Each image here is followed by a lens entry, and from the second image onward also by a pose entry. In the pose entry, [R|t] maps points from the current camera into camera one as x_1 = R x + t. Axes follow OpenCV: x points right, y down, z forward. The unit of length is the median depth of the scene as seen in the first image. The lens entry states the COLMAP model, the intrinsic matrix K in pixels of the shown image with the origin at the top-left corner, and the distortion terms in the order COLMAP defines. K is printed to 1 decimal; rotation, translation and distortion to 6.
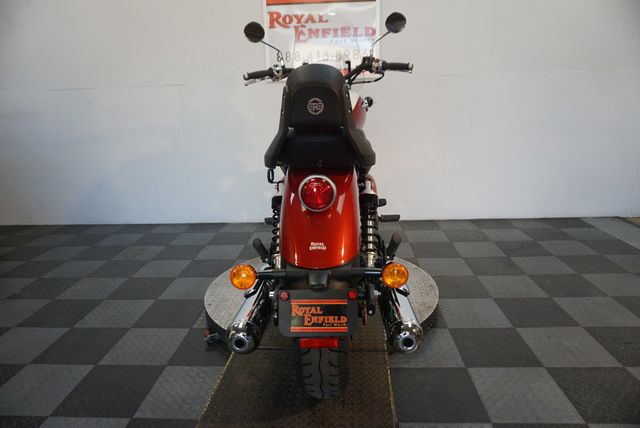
lens RADIAL K [[431.3, 0, 321.4], [0, 431.3, 213.1], [0, 0, 1]] dist [-0.047672, 0.026108]
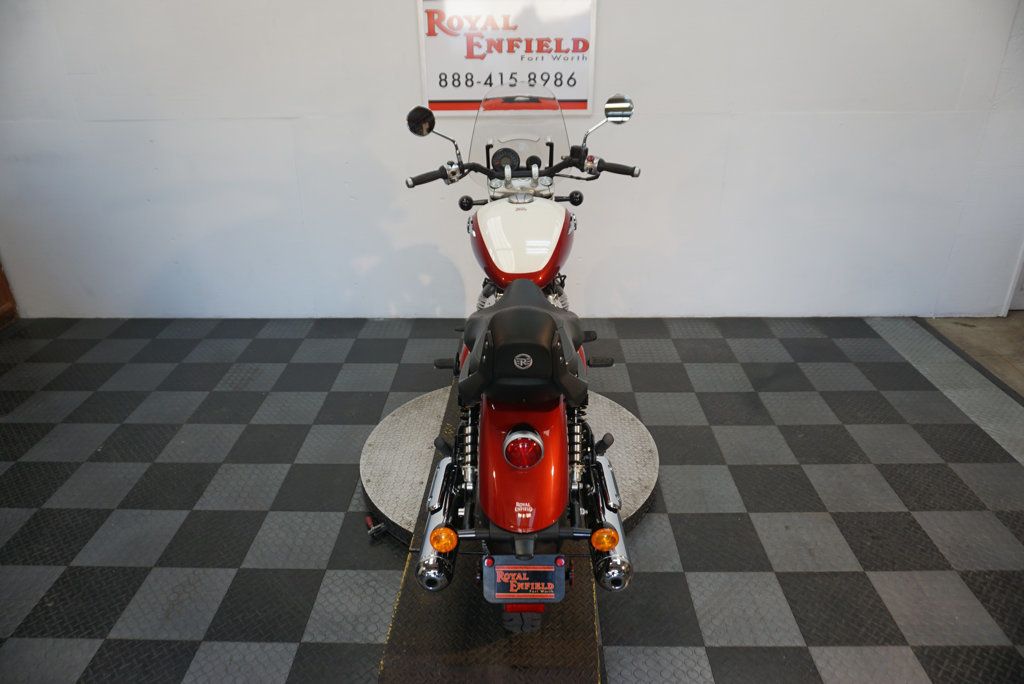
lens RADIAL K [[690.2, 0, 517.1], [0, 690.2, 341.0], [0, 0, 1]] dist [-0.049327, 0.027913]
pose [[0.999132, 0.004097, 0.041457, -0.036908], [-0.011753, 0.982451, 0.186148, -0.238462], [-0.039967, -0.186474, 0.981647, -0.169819]]
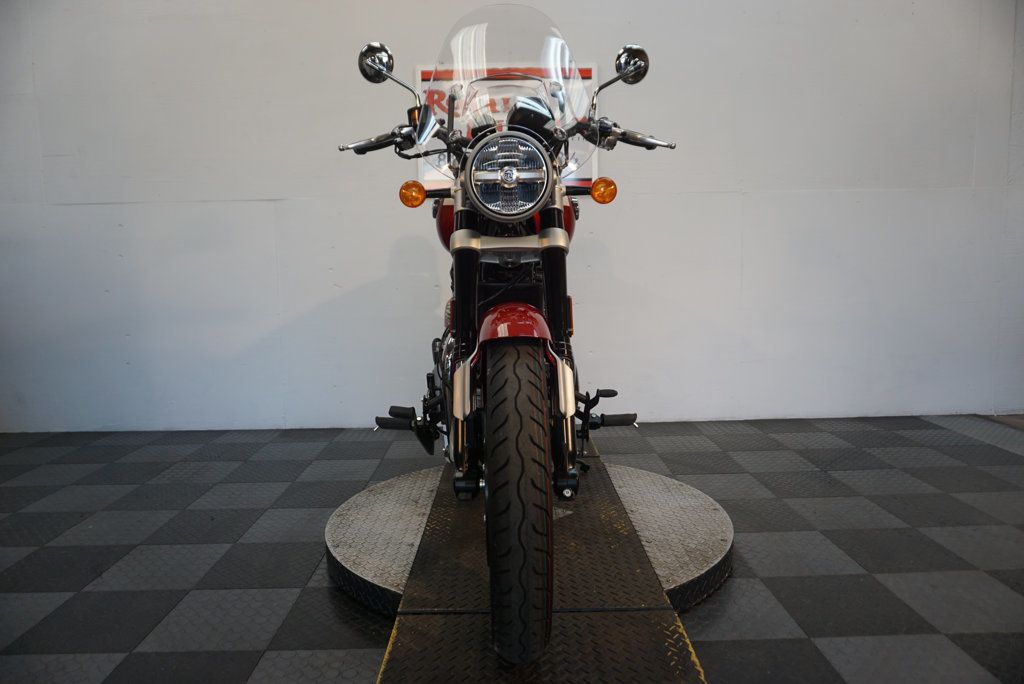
lens RADIAL K [[689.1, 0, 512.0], [0, 689.1, 342.0], [0, 0, 1]] dist [-0.047127, 0.028898]
pose [[0.997934, 0.004969, 0.064054, -0.079557], [0.004570, 0.988989, -0.147920, 0.072716], [-0.064083, 0.147907, 0.986923, 0.053424]]
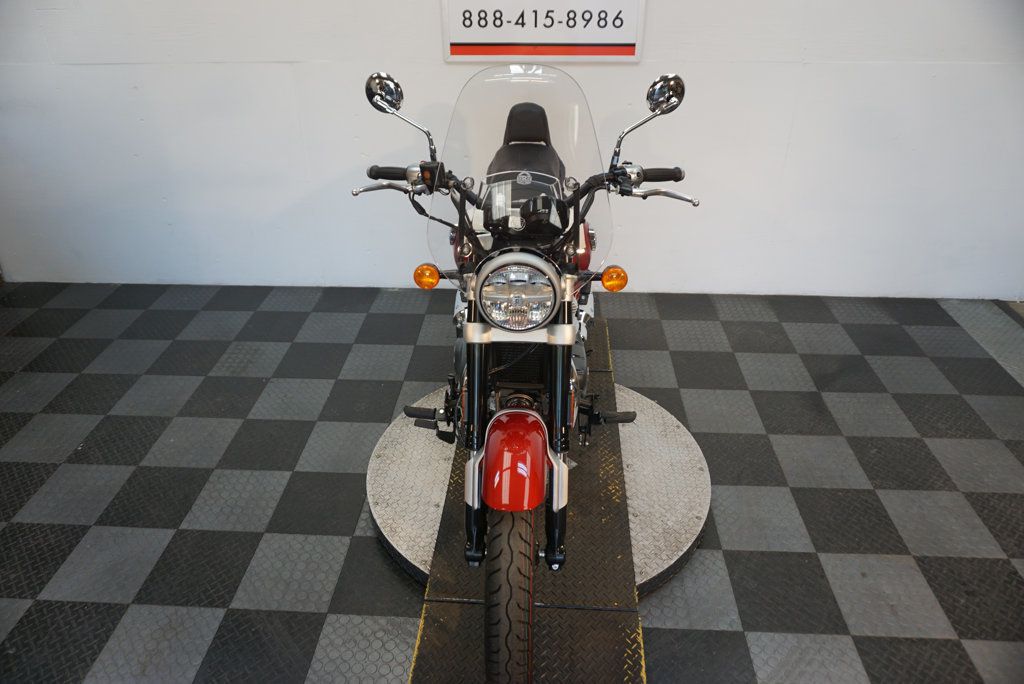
lens RADIAL K [[690.1, 0, 514.3], [0, 690.1, 340.6], [0, 0, 1]] dist [-0.047672, 0.026108]
pose [[0.999683, 0.022201, 0.011864, -0.053121], [-0.024624, 0.960328, 0.277784, -0.297127], [-0.005226, -0.277988, 0.960570, 0.017109]]
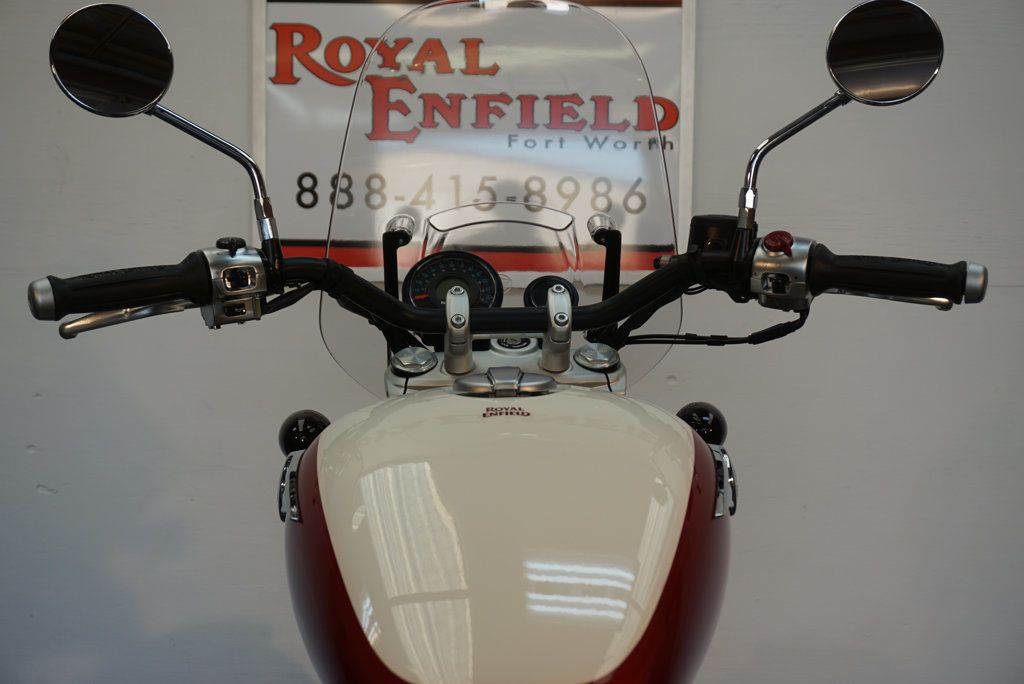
lens RADIAL K [[1166.0, 0, 512.0], [0, 1166.0, 342.0], [0, 0, 1]] dist [0.106902, -0.000790]
pose [[0.998090, 0.037333, 0.049227, -0.008585], [-0.025717, 0.975518, -0.218410, -0.176281], [-0.056175, 0.216727, 0.974615, 0.460690]]
